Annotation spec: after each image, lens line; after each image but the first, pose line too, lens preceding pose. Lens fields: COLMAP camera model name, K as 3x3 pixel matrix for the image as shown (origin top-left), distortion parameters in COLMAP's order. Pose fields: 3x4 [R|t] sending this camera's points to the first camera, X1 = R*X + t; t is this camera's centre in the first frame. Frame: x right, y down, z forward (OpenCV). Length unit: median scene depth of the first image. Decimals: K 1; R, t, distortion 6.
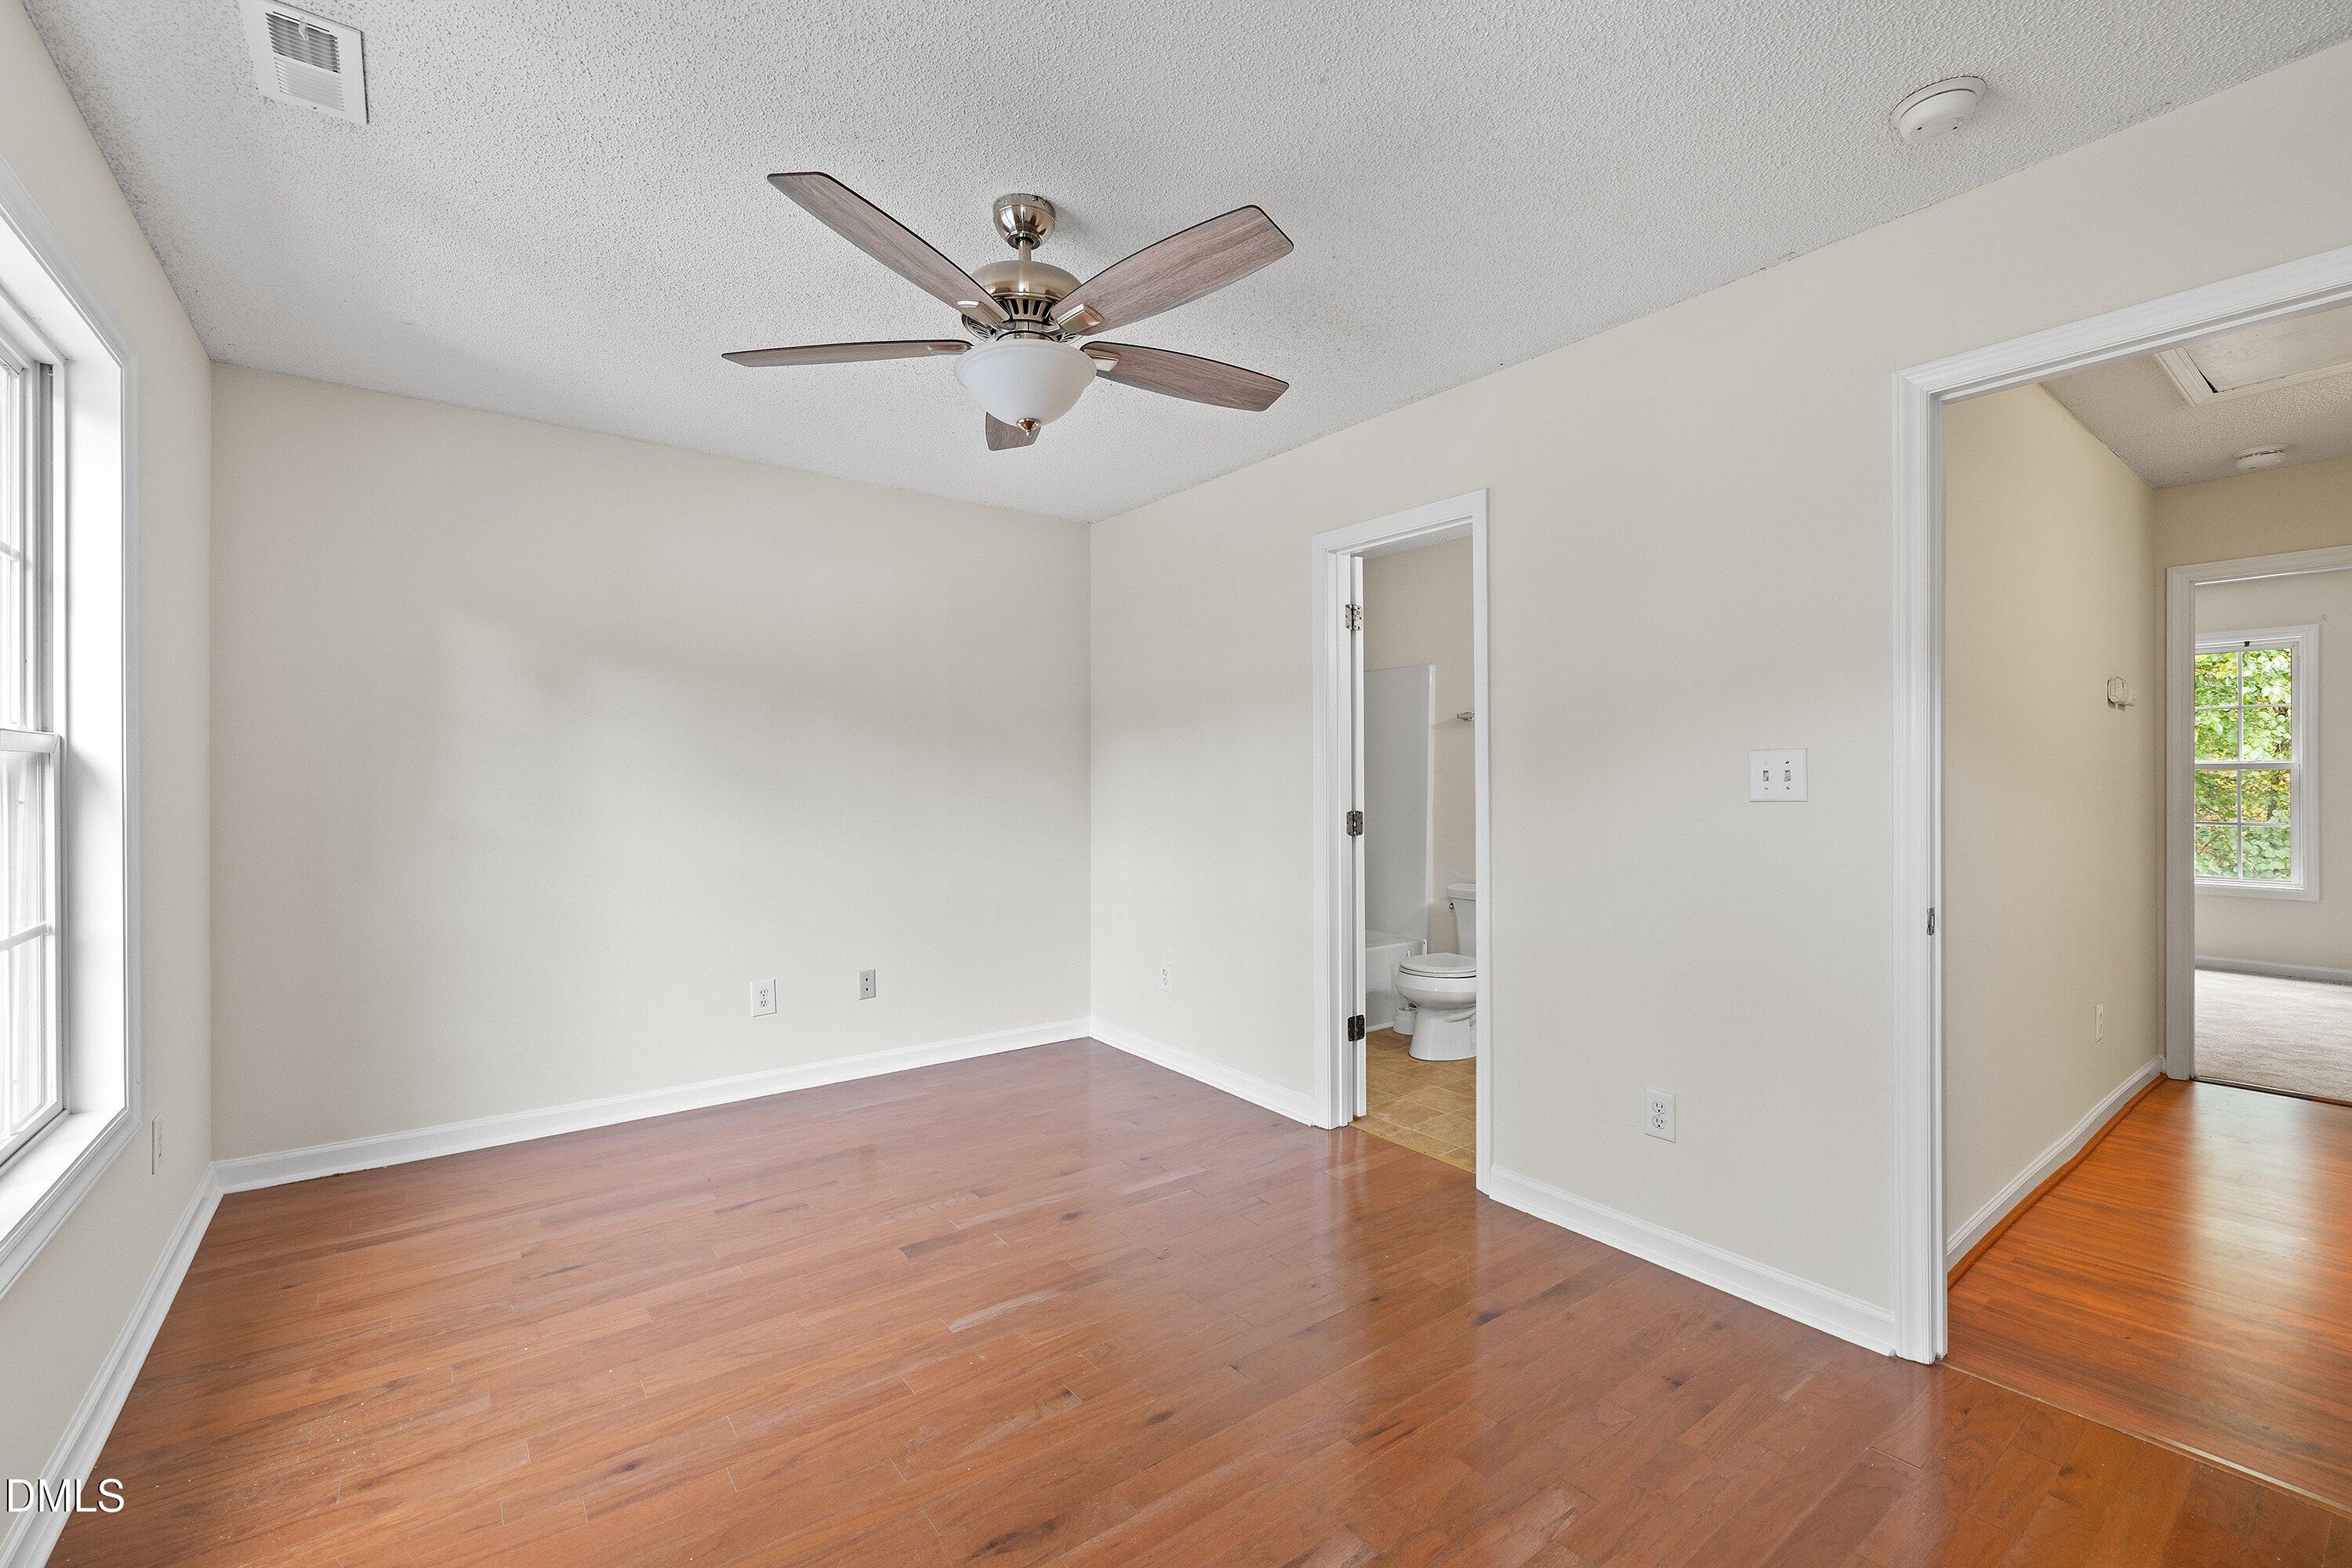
lens RADIAL K [[986.9, 0, 1178.3], [0, 986.9, 773.8], [0, 0, 1]] dist [0.000056, -0.000278]
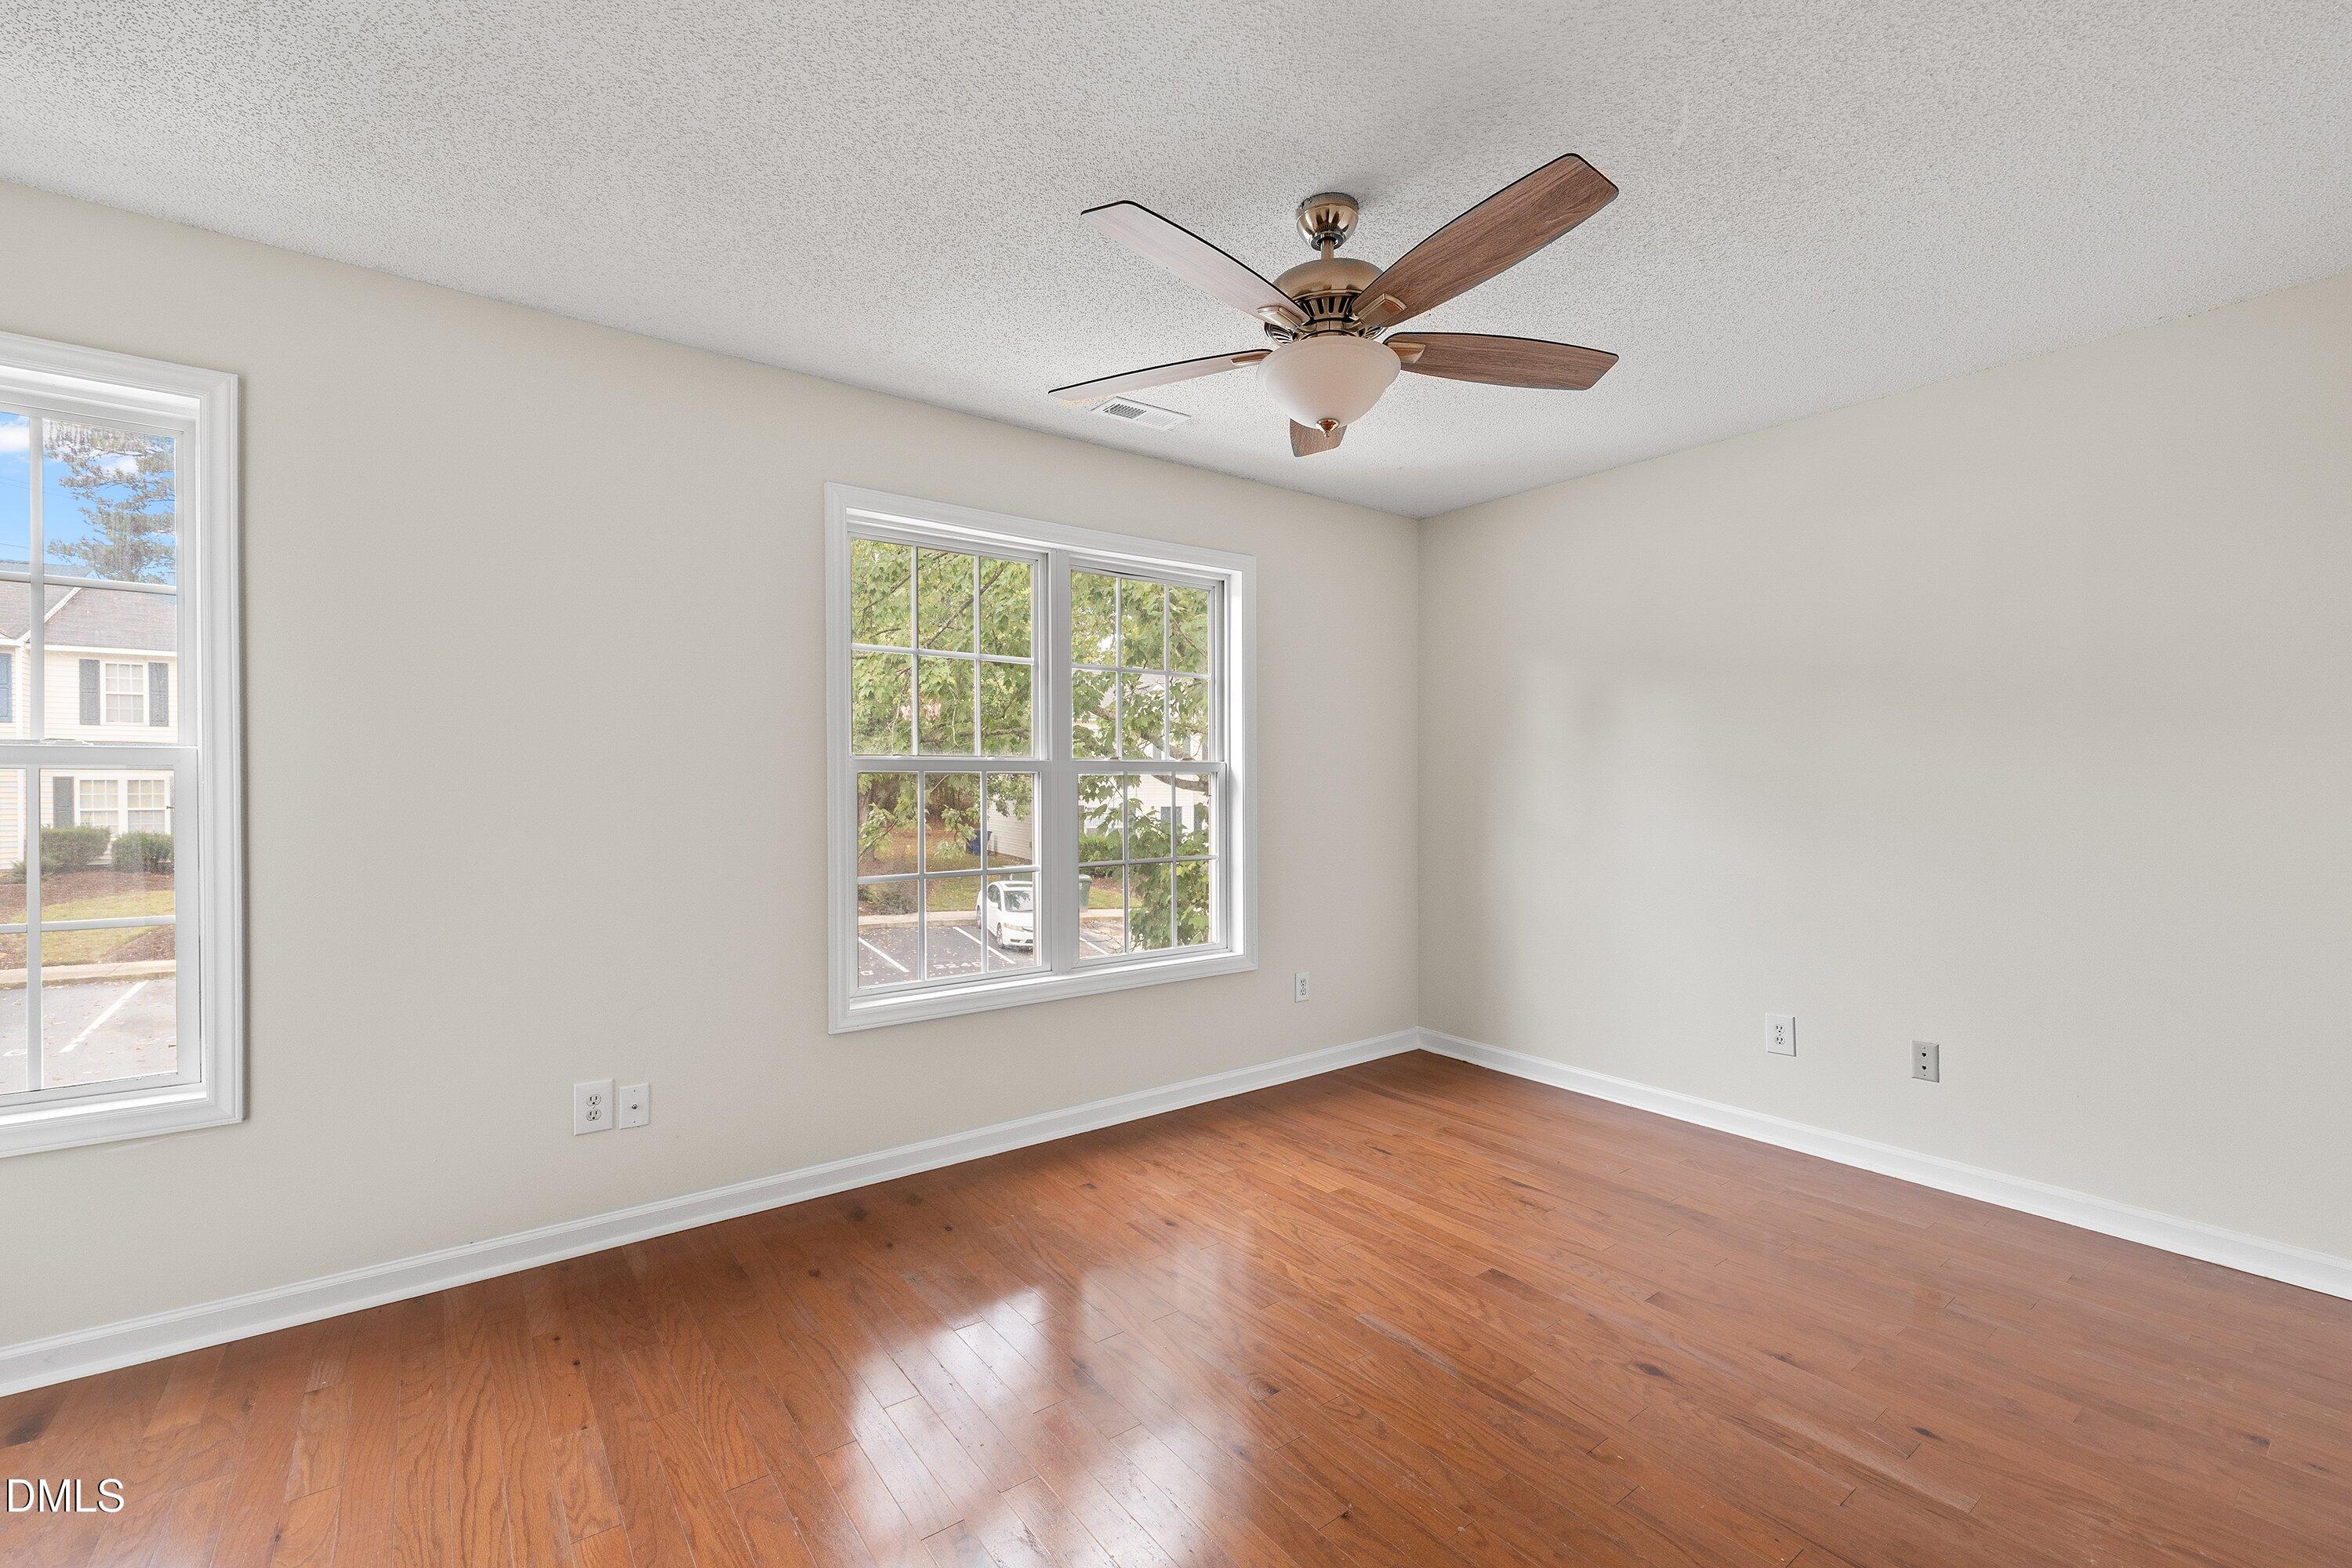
lens RADIAL K [[994.3, 0, 1180.3], [0, 994.3, 786.5], [0, 0, 1]] dist [0.001009, -0.000409]
pose [[-0.008325, -0.001168, -0.999965, 0.813839], [0.004069, 0.999991, -0.001202, 0.009496], [0.999957, -0.004079, -0.008320, 0.823737]]
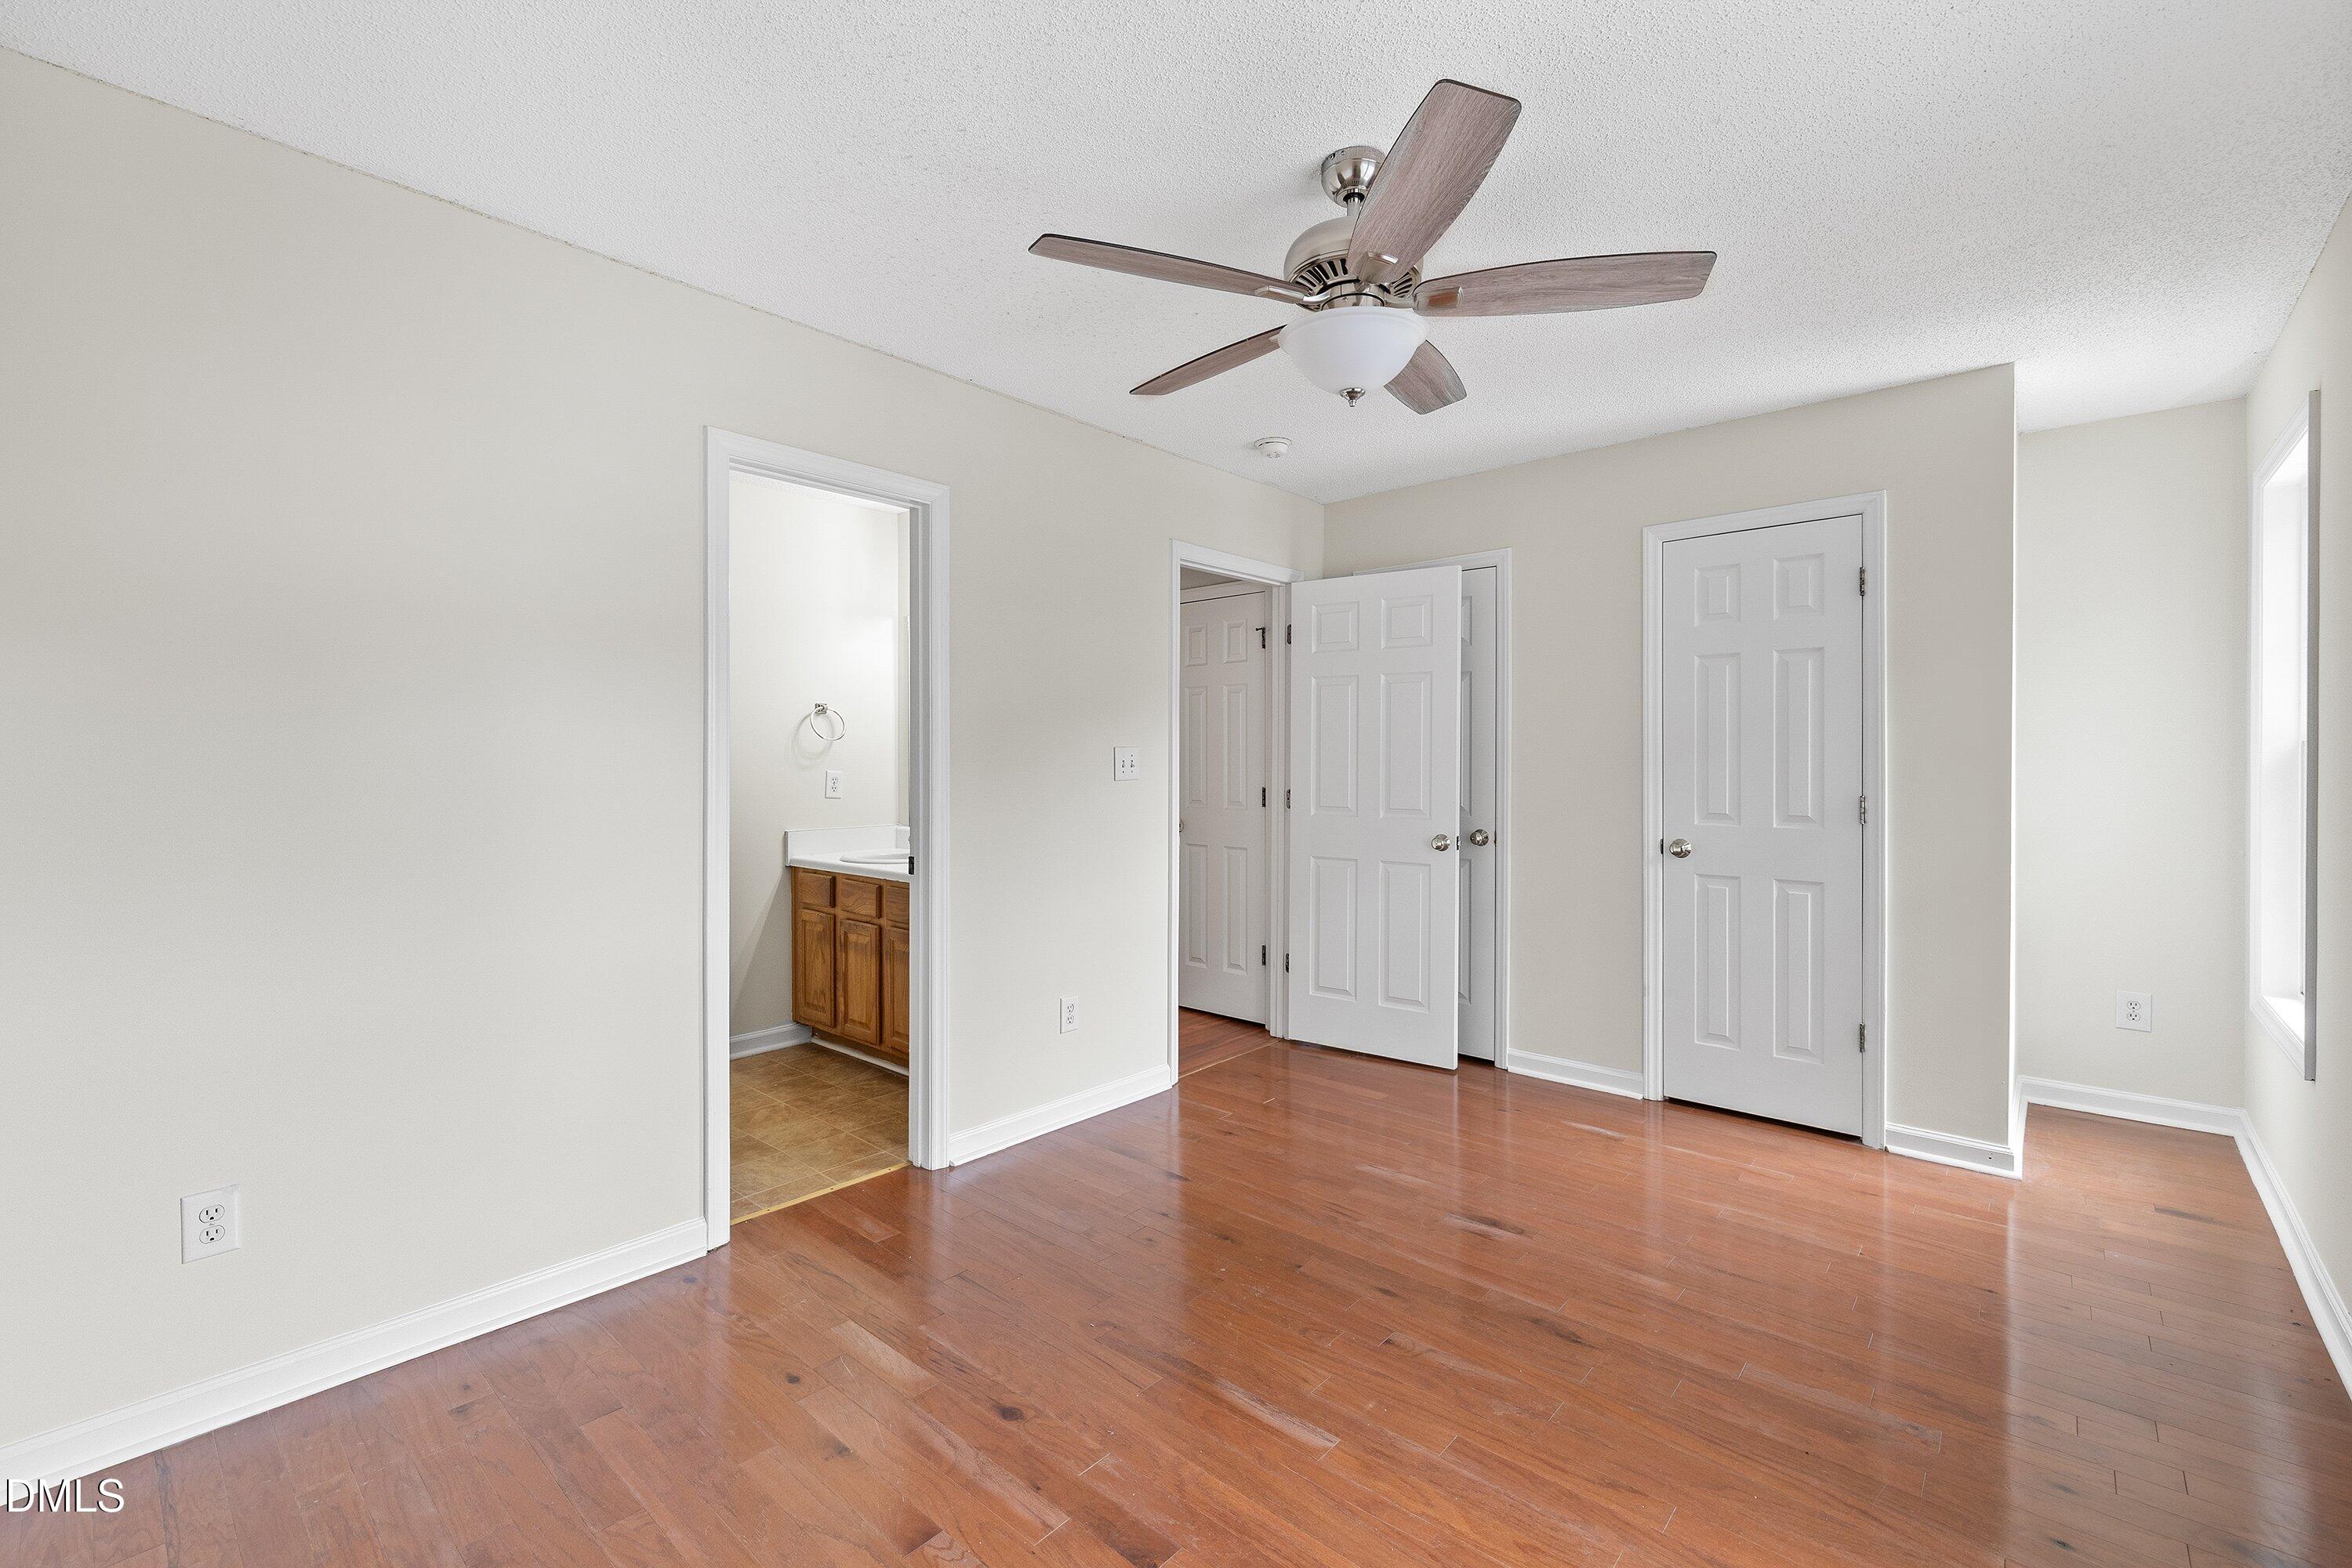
lens RADIAL K [[986.9, 0, 1178.3], [0, 986.9, 773.8], [0, 0, 1]] dist [0.000056, -0.000278]
pose [[-0.187668, -0.009504, 0.982187, -1.000261], [-0.003658, 0.999953, 0.008977, 0.004096], [-0.982226, -0.001908, -0.187694, 1.281590]]
